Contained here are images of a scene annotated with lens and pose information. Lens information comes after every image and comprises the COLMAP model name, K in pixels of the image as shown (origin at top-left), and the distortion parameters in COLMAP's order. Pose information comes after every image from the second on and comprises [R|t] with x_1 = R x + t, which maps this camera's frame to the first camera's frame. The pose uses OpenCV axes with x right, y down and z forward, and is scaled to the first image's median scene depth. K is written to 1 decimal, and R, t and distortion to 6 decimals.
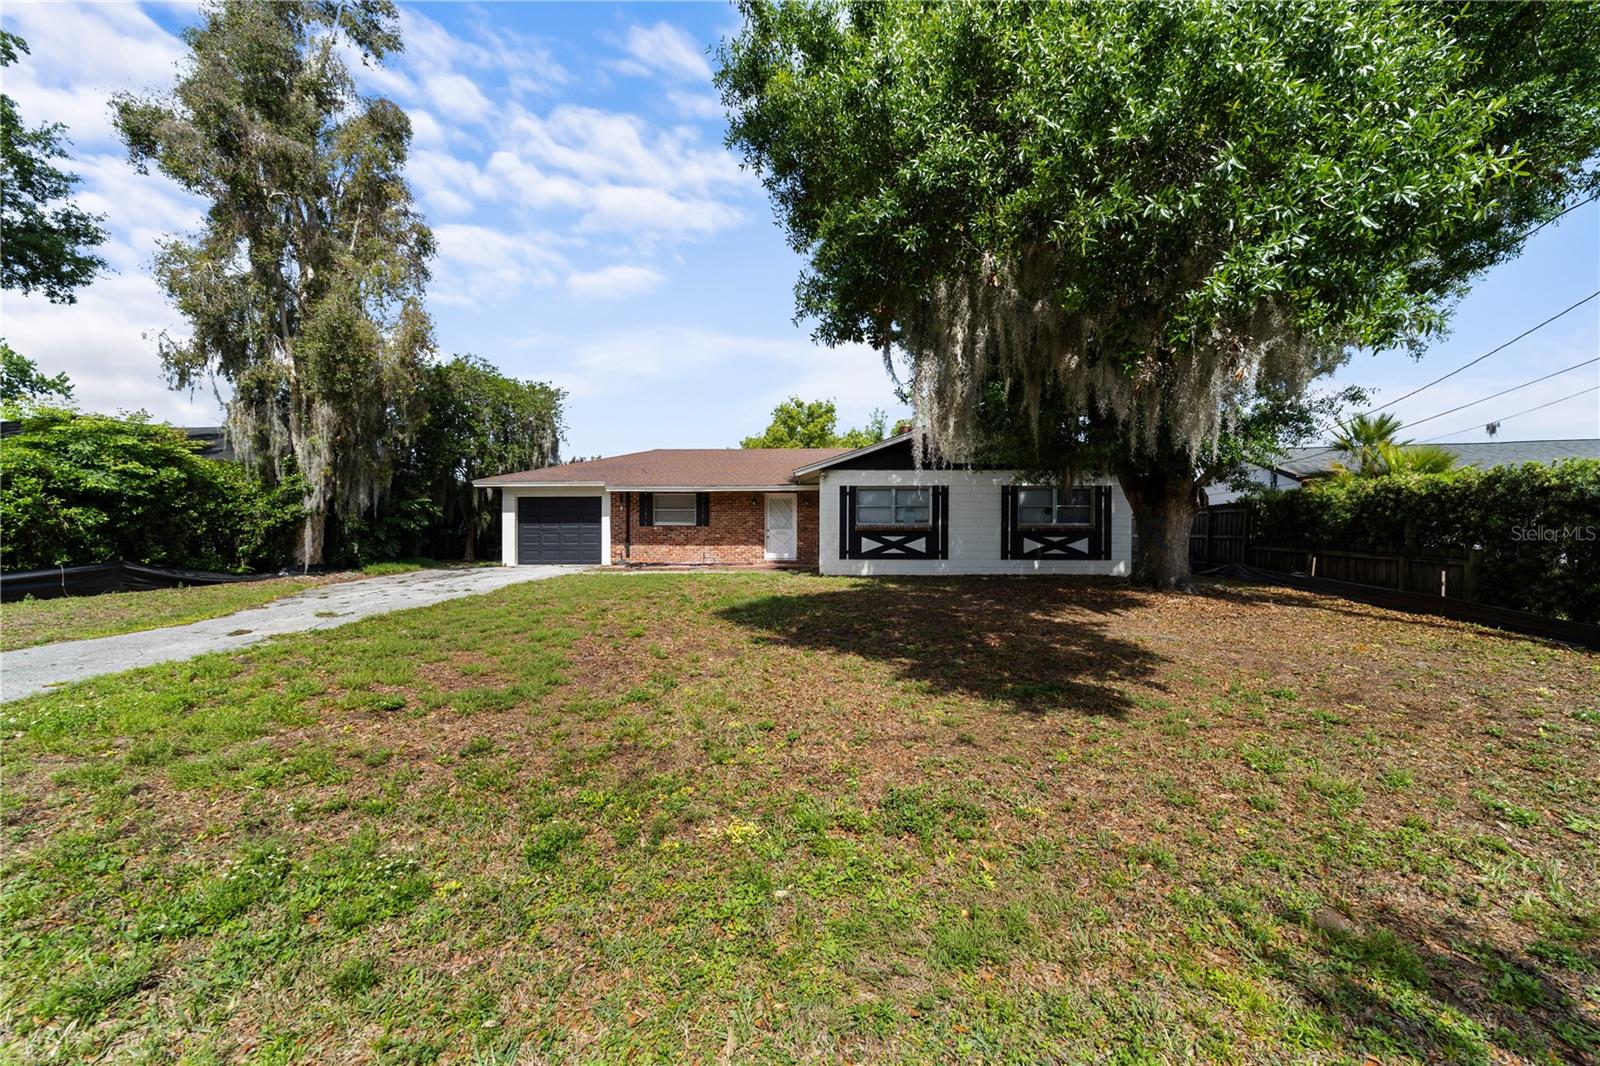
lens RADIAL K [[610.0, 0, 799.8], [0, 610.0, 525.0], [0, 0, 1]] dist [-0.003512, 0.000207]
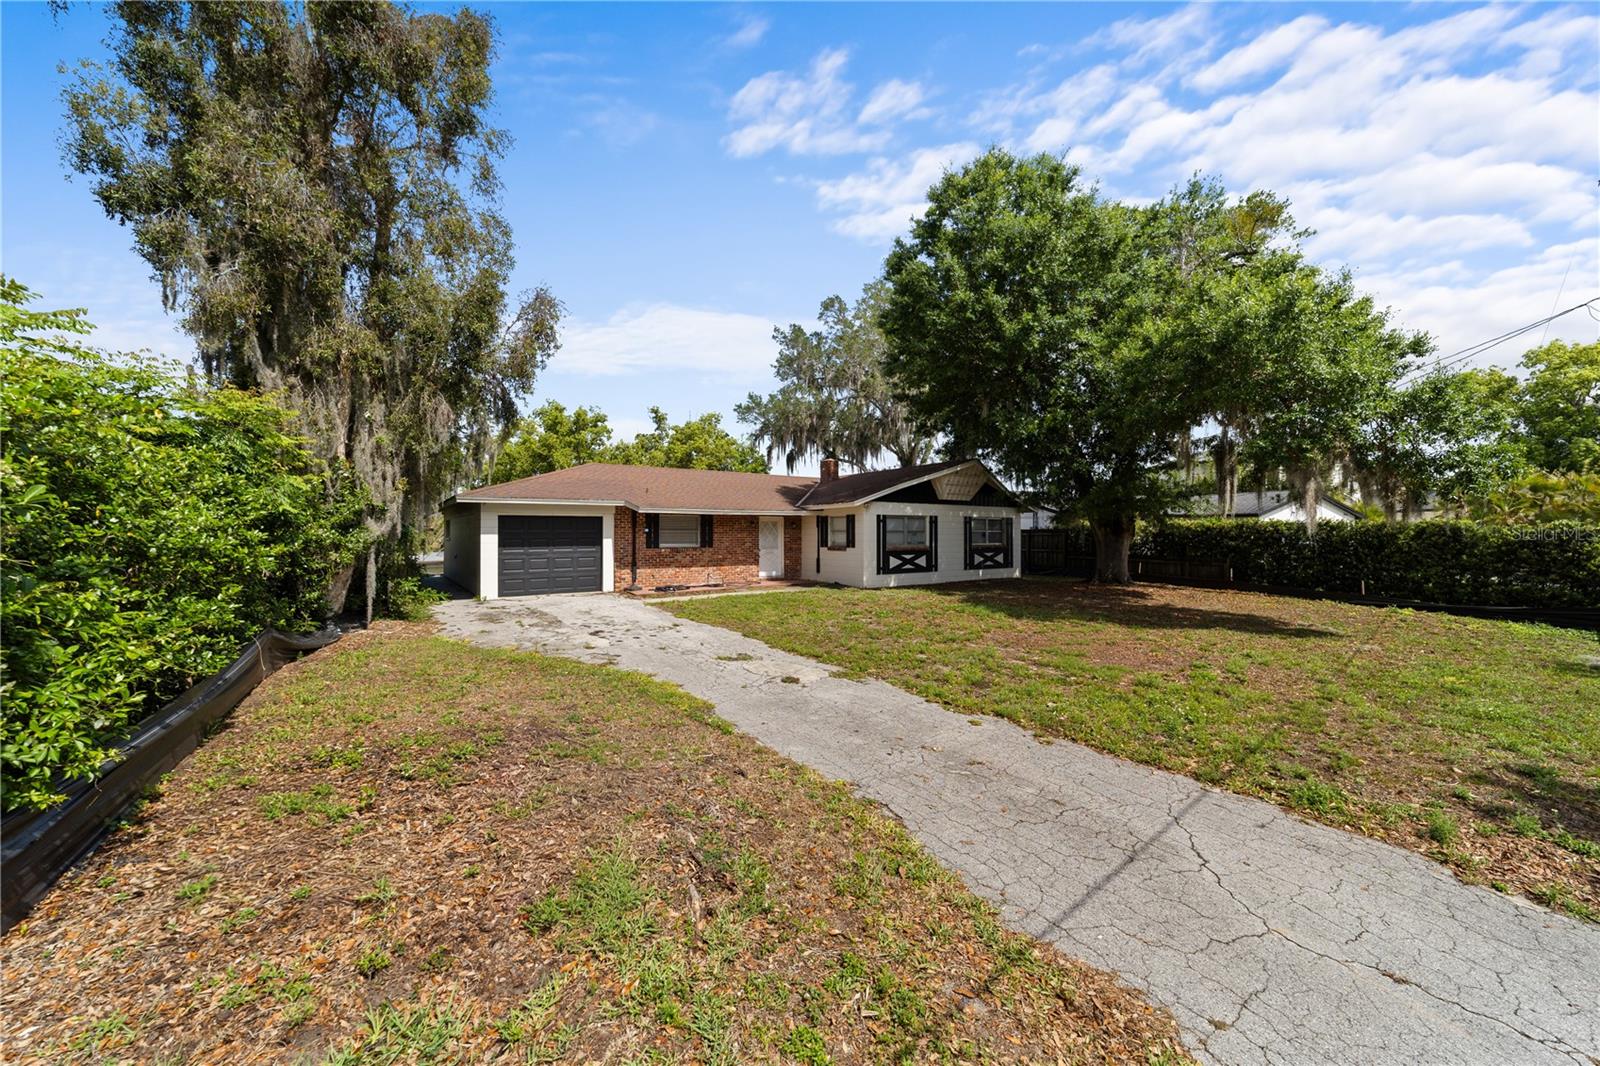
lens RADIAL K [[610.0, 0, 803.6], [0, 610.0, 532.6], [0, 0, 1]] dist [-0.003512, 0.000207]
pose [[0.797864, -0.000163, 0.602838, -0.778092], [0.000285, 1.000000, -0.000106, -0.027601], [-0.602838, 0.000257, 0.797864, 0.119611]]
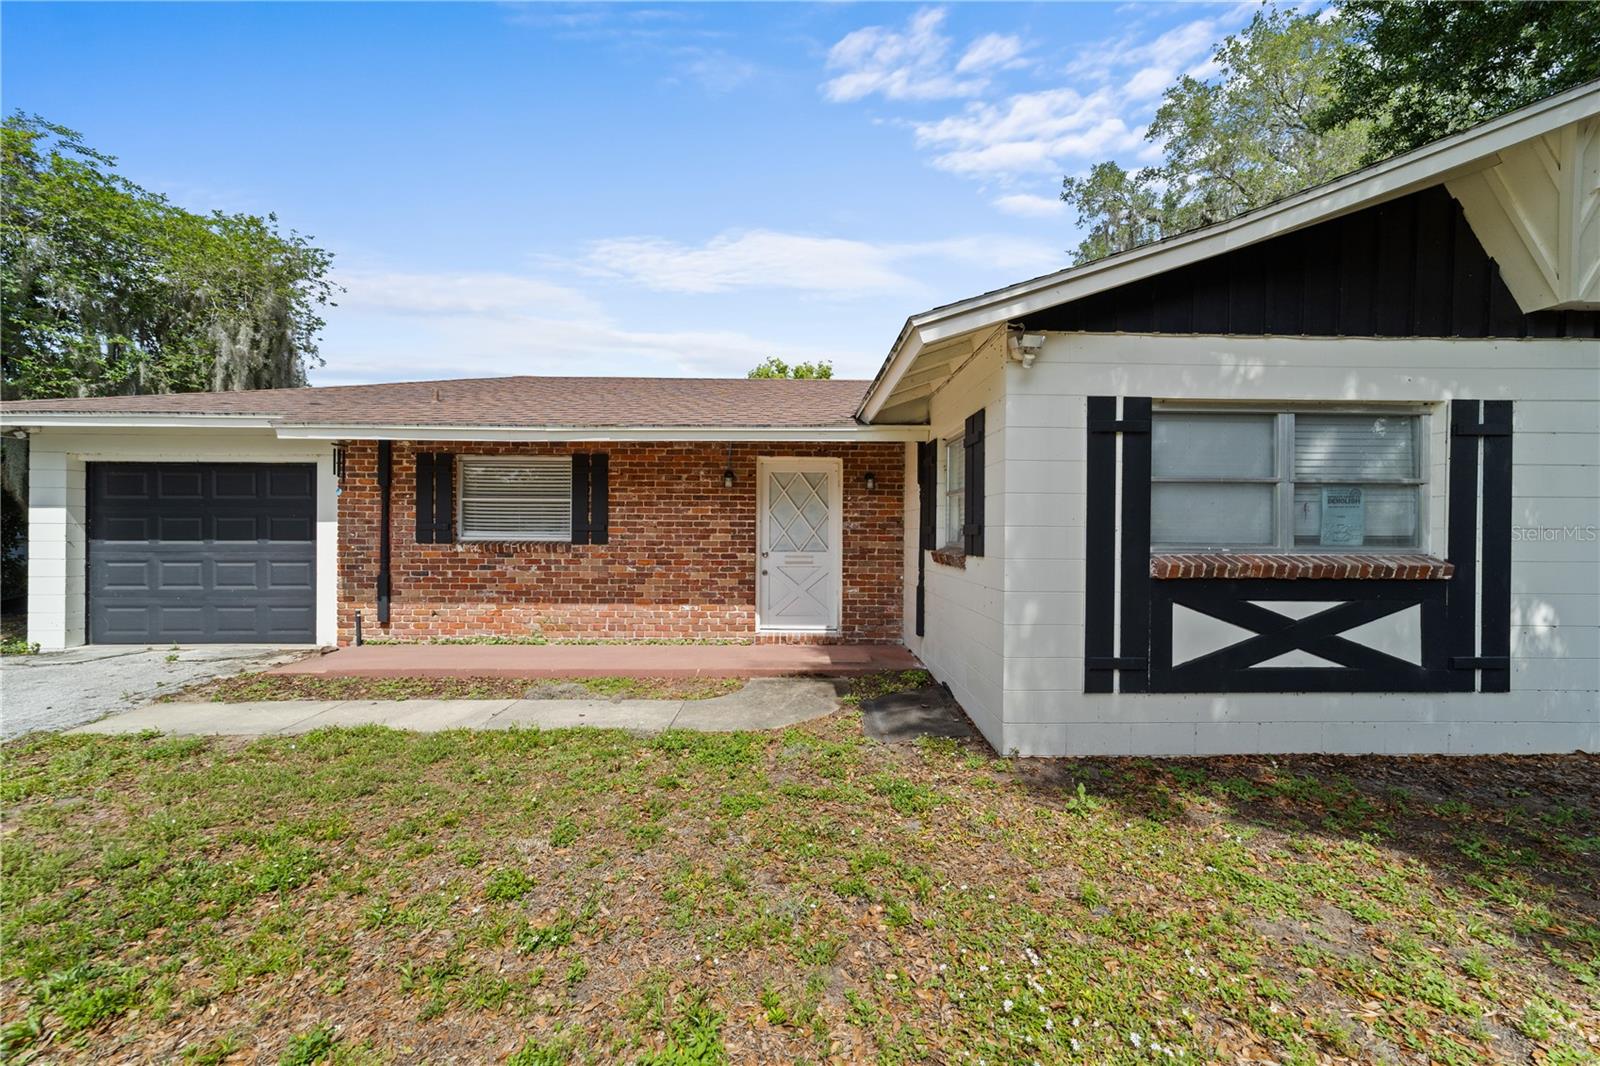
lens RADIAL K [[610.0, 0, 794.4], [0, 610.0, 525.7], [0, 0, 1]] dist [-0.003512, 0.000207]
pose [[0.998815, 0.004814, 0.048439, -0.063816], [-0.004724, 0.999987, -0.001981, -0.010776], [-0.048448, 0.001750, 0.998824, 0.756613]]
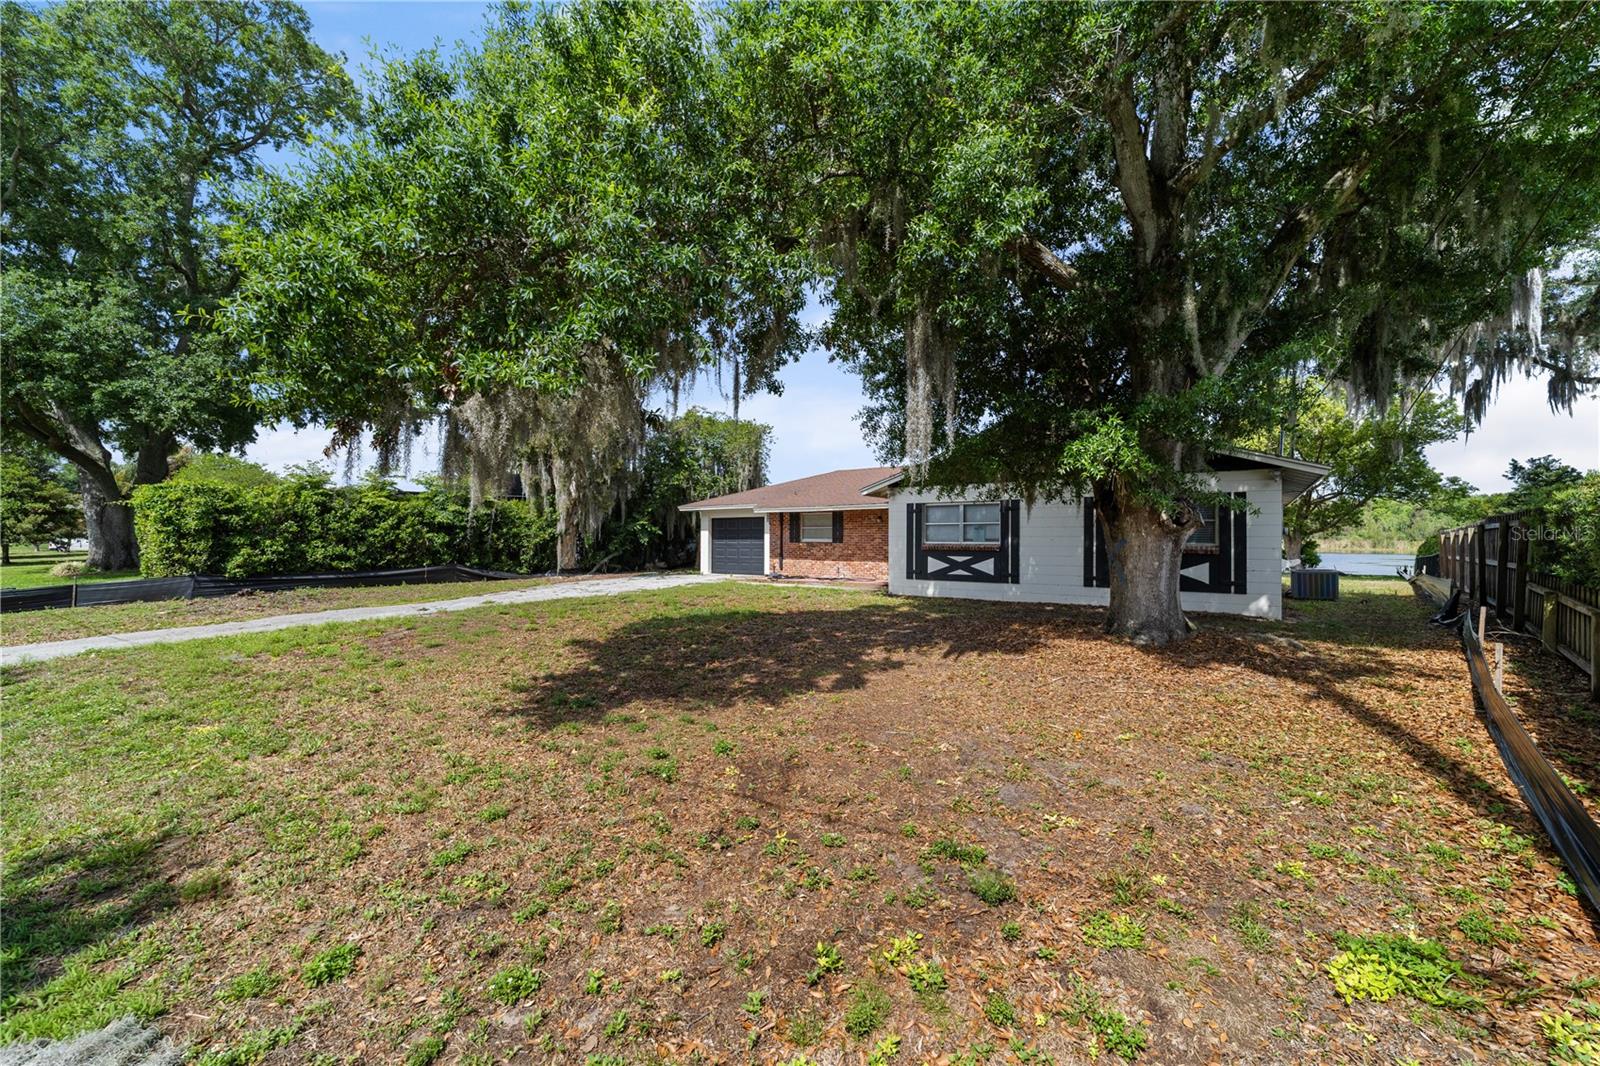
lens RADIAL K [[610.0, 0, 802.1], [0, 610.0, 537.3], [0, 0, 1]] dist [-0.003512, 0.000207]
pose [[0.827971, 0.000375, -0.560770, 0.471130], [0.002397, 0.999988, 0.004208, -0.014665], [0.560765, -0.004828, 0.827961, 0.100697]]
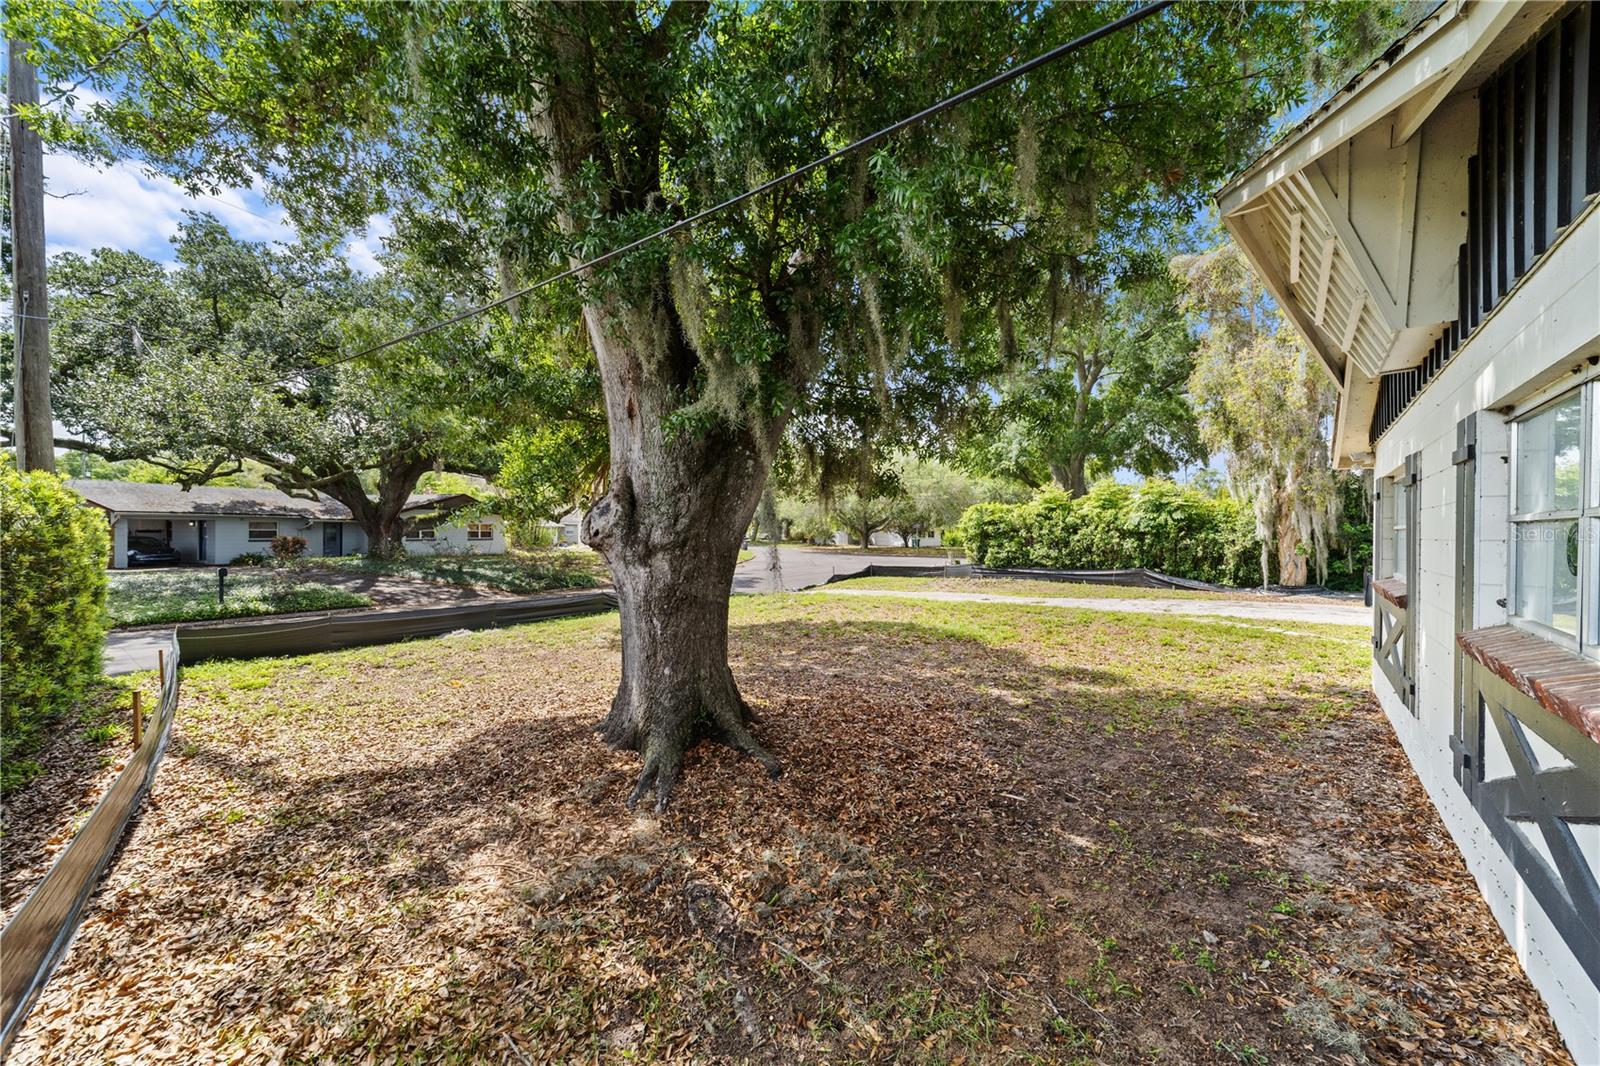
lens RADIAL K [[610.0, 0, 798.3], [0, 610.0, 536.1], [0, 0, 1]] dist [-0.003512, 0.000207]
pose [[-0.581826, 0.000735, -0.813313, 0.633252], [-0.003966, 0.999985, 0.003741, -0.027206], [0.813304, 0.005402, -0.581814, 0.892400]]
